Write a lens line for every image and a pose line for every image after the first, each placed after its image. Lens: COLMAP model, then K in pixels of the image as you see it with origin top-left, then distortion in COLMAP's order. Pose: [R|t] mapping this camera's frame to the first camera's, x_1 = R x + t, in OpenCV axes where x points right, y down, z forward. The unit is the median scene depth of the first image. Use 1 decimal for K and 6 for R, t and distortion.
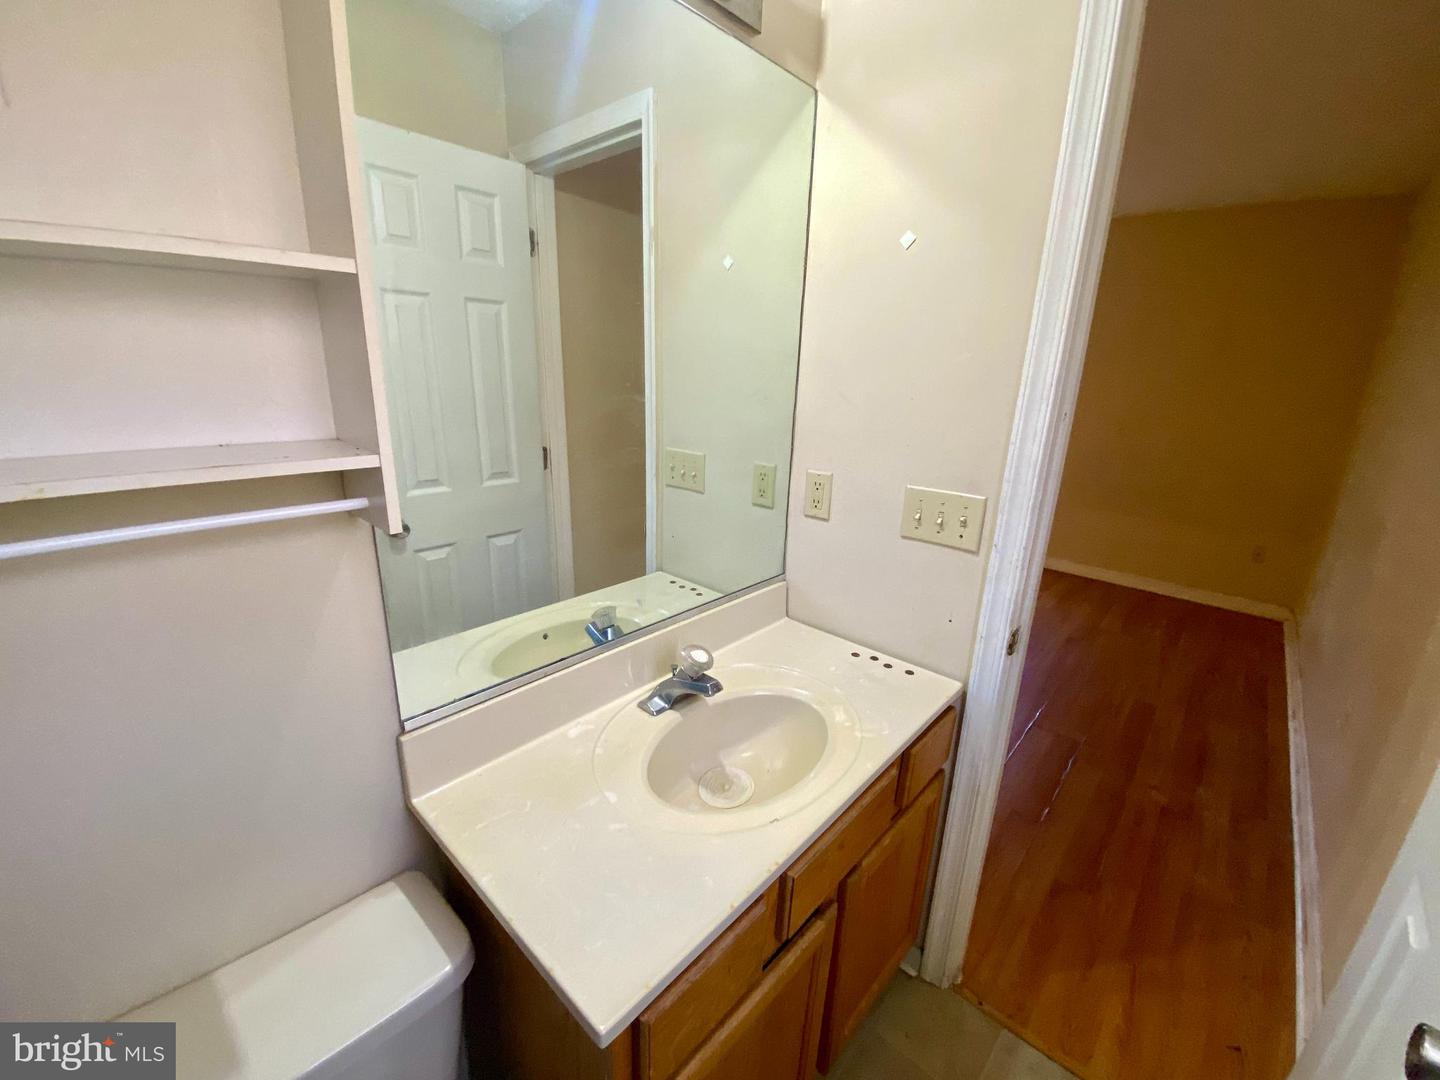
lens RADIAL K [[583.6, 0, 715.8], [0, 583.6, 541.0], [0, 0, 1]] dist [0.042219, -0.029413]
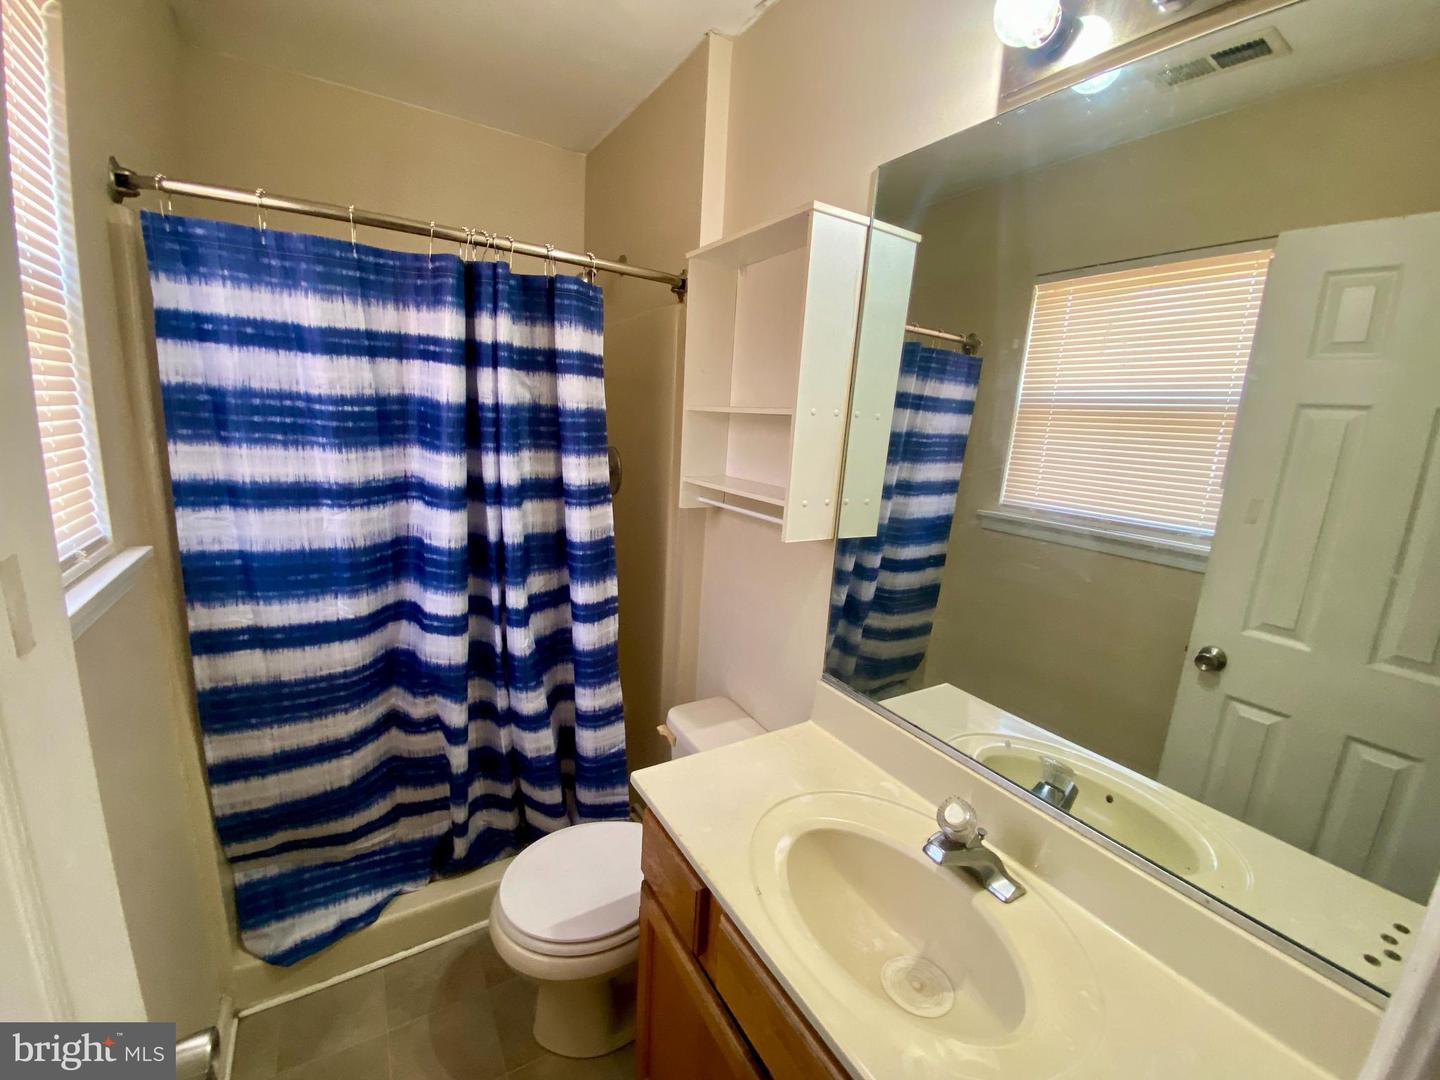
lens RADIAL K [[587.3, 0, 717.5], [0, 587.3, 542.5], [0, 0, 1]] dist [0.025204, -0.022800]
pose [[-0.262955, 0.153876, -0.952458, 0.501185], [-0.341222, 0.908565, 0.240990, -0.149919], [0.902453, 0.388370, -0.186406, 0.443104]]
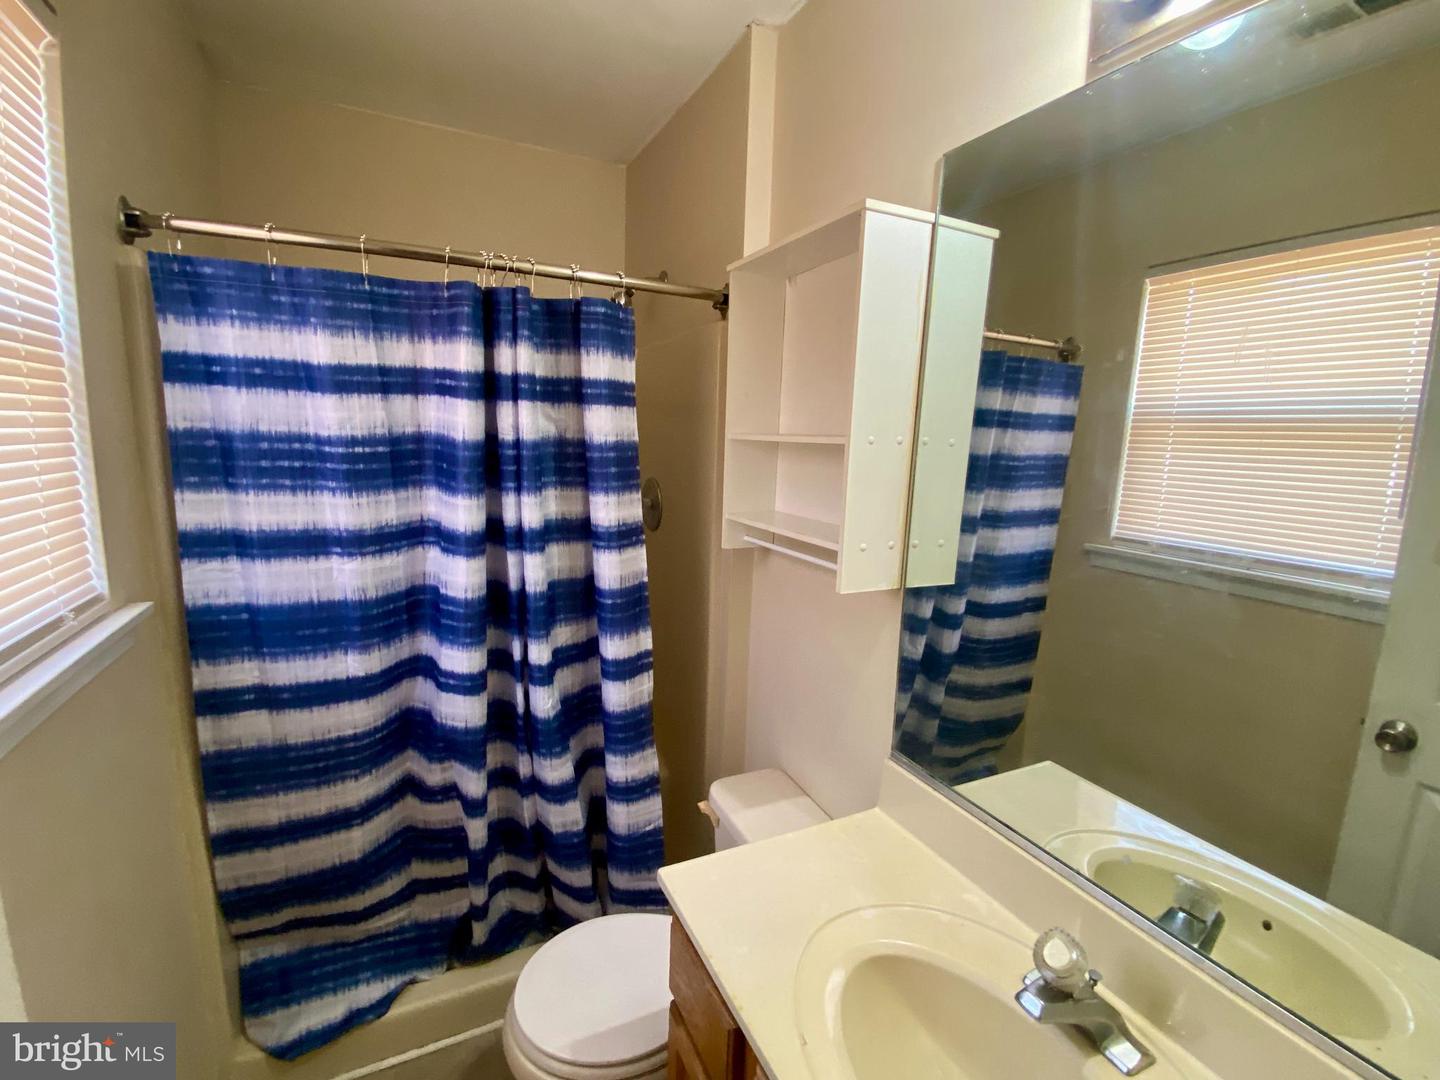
lens RADIAL K [[643.7, 0, 715.0], [0, 643.7, 542.4], [0, 0, 1]] dist [0.033409, -0.028455]
pose [[-0.362628, 0.111369, -0.925256, 0.453238], [-0.310324, 0.921744, 0.232568, -0.169286], [0.878749, 0.371464, -0.299689, 0.450251]]
